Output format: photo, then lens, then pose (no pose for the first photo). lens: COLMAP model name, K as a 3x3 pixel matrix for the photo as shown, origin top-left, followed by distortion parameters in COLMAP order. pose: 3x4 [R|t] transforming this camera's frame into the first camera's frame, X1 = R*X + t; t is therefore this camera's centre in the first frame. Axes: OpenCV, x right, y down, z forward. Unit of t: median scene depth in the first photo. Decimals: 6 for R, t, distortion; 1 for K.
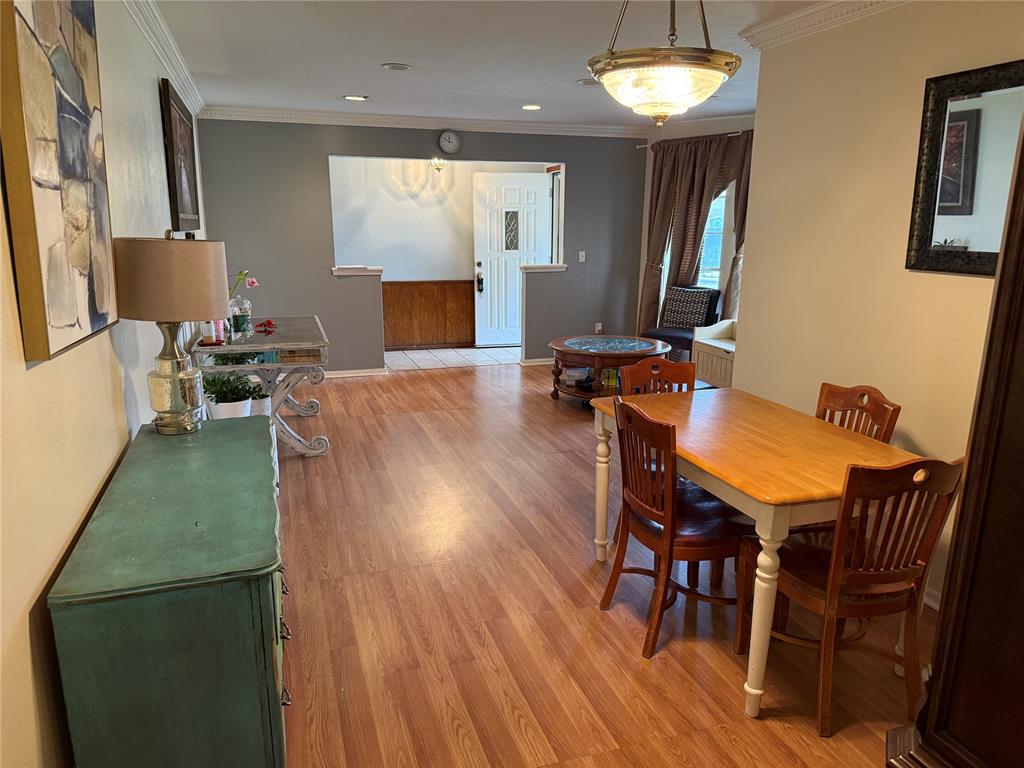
lens RADIAL K [[698.6, 0, 512.5], [0, 698.6, 380.7], [0, 0, 1]] dist [0.087736, -0.142605]
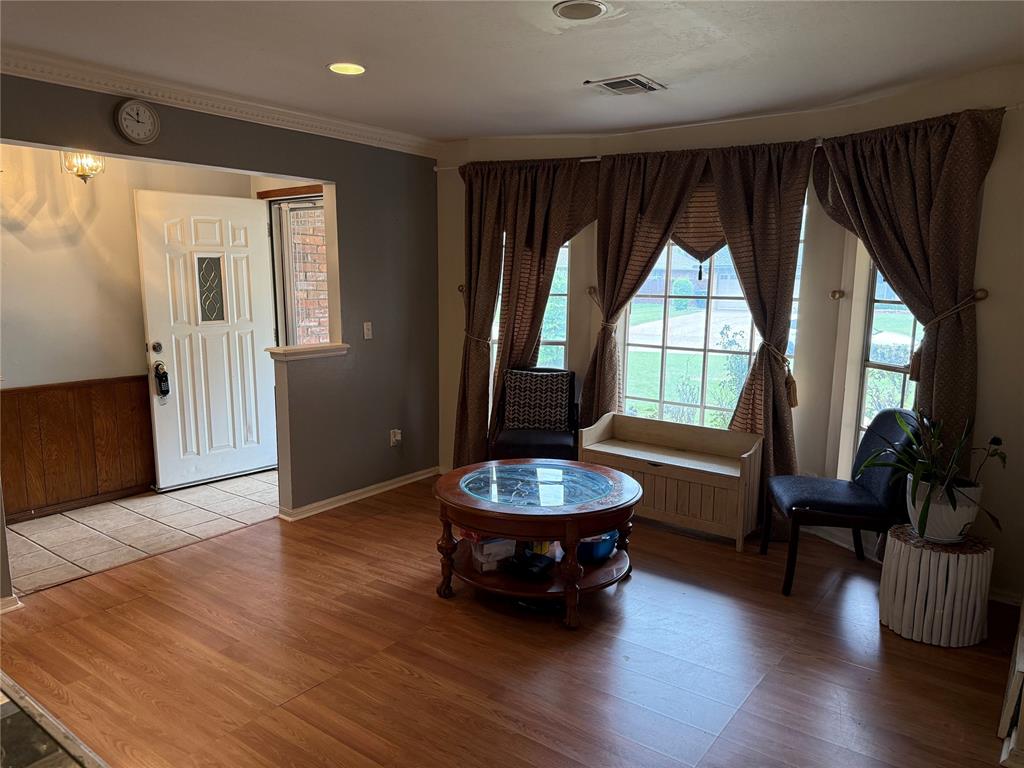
lens RADIAL K [[698.6, 0, 512.5], [0, 698.6, 380.7], [0, 0, 1]] dist [0.087736, -0.142605]
pose [[0.815684, -0.081898, 0.572671, -0.146801], [0.122260, 0.991973, -0.032278, -0.087583], [-0.565430, 0.096343, 0.819150, 0.376155]]
